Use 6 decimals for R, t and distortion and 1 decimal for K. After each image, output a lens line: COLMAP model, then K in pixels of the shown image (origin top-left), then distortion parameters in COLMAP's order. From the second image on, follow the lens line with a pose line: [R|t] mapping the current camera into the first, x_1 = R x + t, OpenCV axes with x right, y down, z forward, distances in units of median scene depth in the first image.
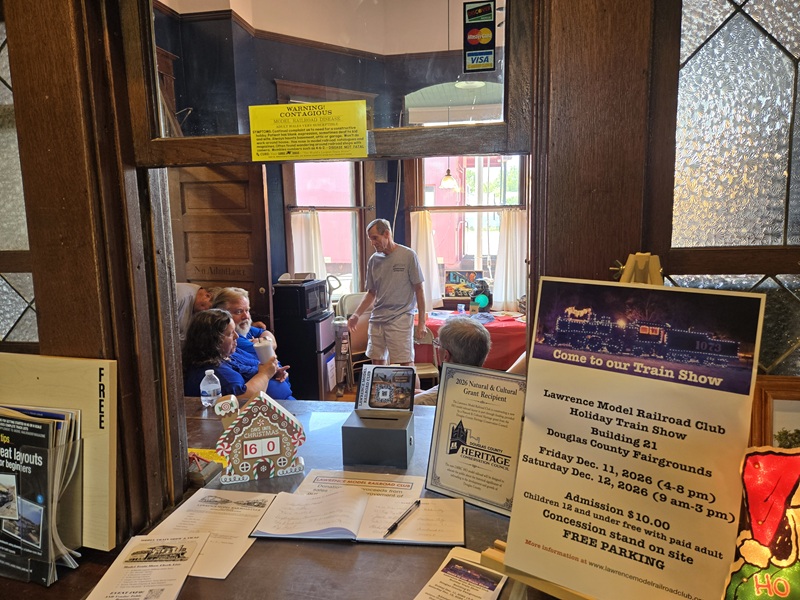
lens RADIAL K [[542.7, 0, 383.1], [0, 542.7, 298.0], [0, 0, 1]] dist [0.050864, -0.047407]
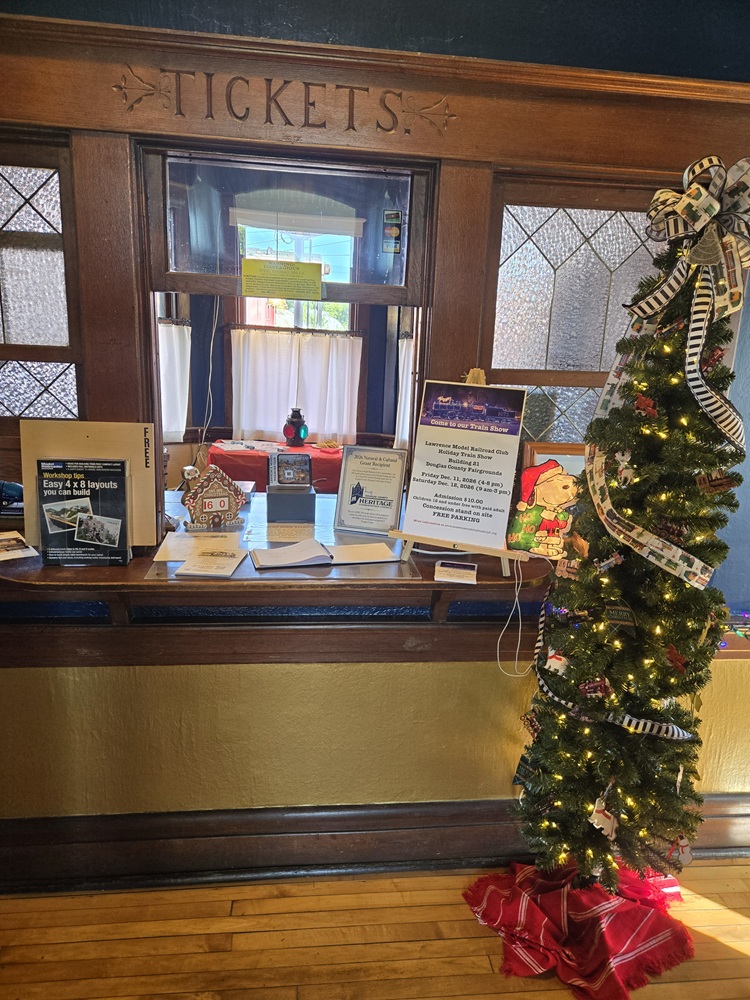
lens RADIAL K [[678.4, 0, 354.4], [0, 678.4, 494.6], [0, 0, 1]] dist [0.050864, -0.047407]
pose [[0.961965, 0.000823, 0.273173, -0.594593], [-0.025956, 0.995746, 0.088404, 0.157507], [-0.271938, -0.092132, 0.957894, -1.217759]]
